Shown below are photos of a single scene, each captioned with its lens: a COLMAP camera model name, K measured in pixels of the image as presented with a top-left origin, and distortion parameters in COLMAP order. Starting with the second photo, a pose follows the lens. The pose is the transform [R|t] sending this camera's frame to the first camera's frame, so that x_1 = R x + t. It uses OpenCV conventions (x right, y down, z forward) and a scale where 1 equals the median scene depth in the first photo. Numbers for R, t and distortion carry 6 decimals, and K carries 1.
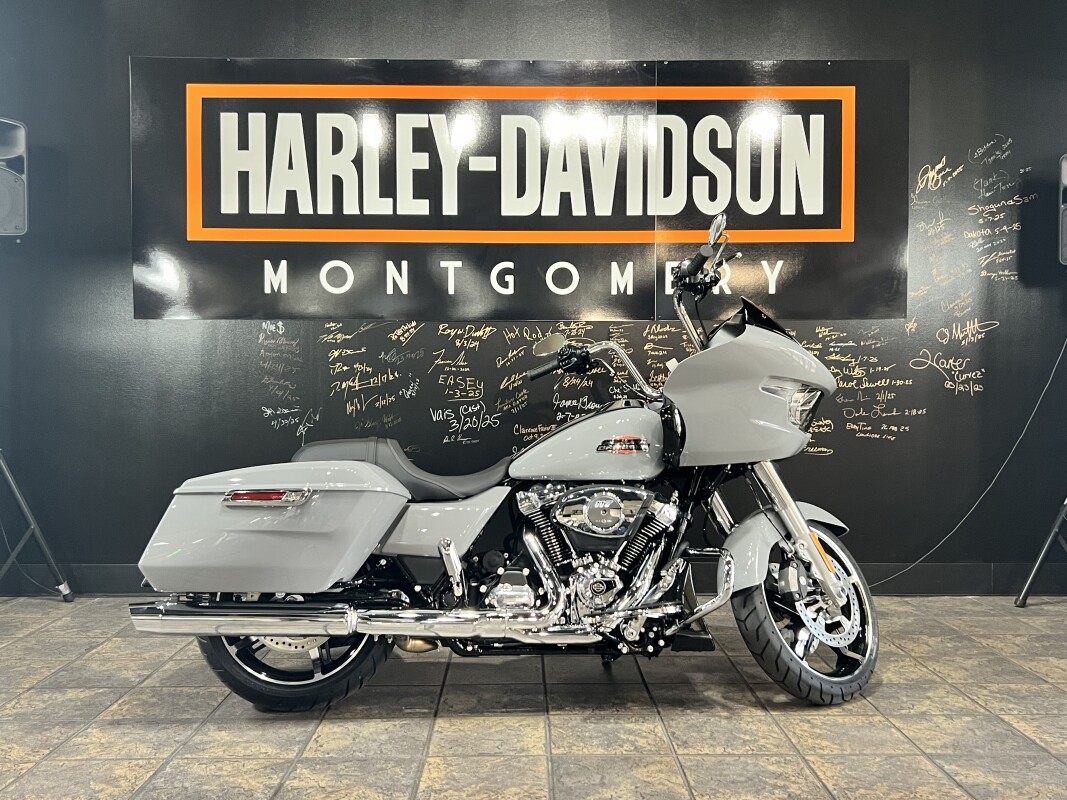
lens RADIAL K [[1039.7, 0, 534.9], [0, 1039.7, 403.1], [0, 0, 1]] dist [0.010636, 0.000000]
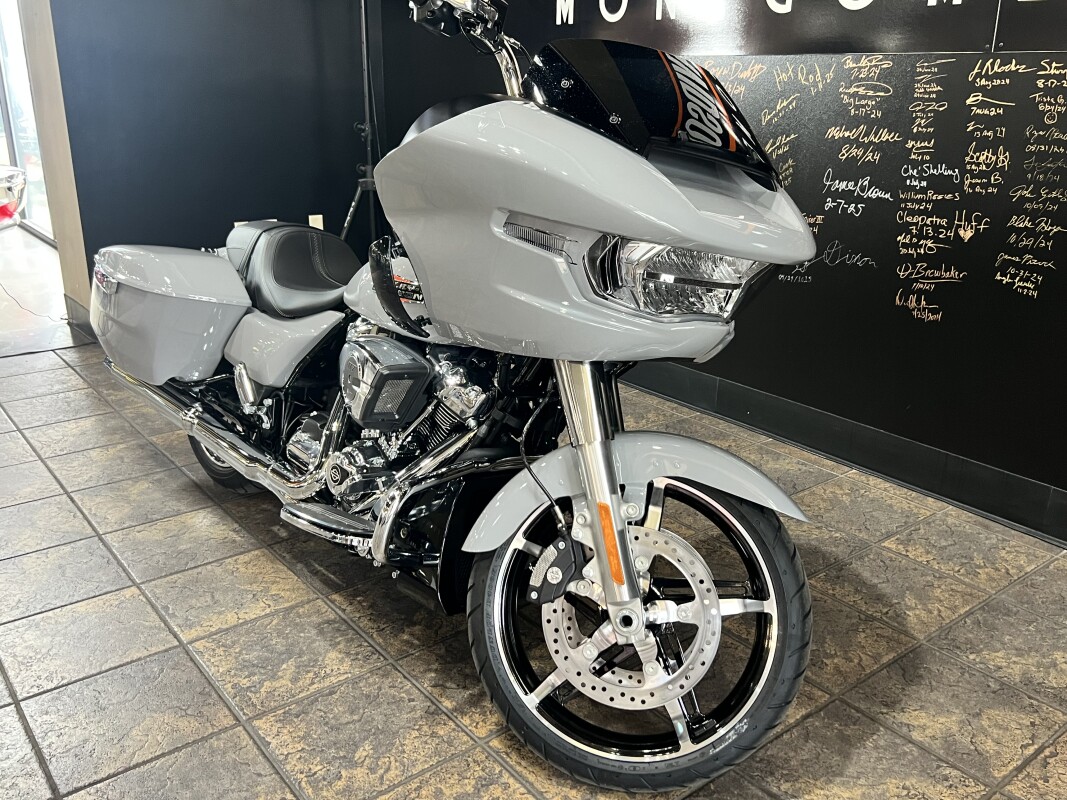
lens RADIAL K [[944.7, 0, 538.2], [0, 944.7, 395.8], [0, 0, 1]] dist [0.053444, -0.007426]
pose [[0.618933, 0.265282, -0.739288, 0.622126], [-0.032735, 0.949131, 0.313175, -0.088629], [0.784761, -0.169633, 0.596133, 0.708691]]
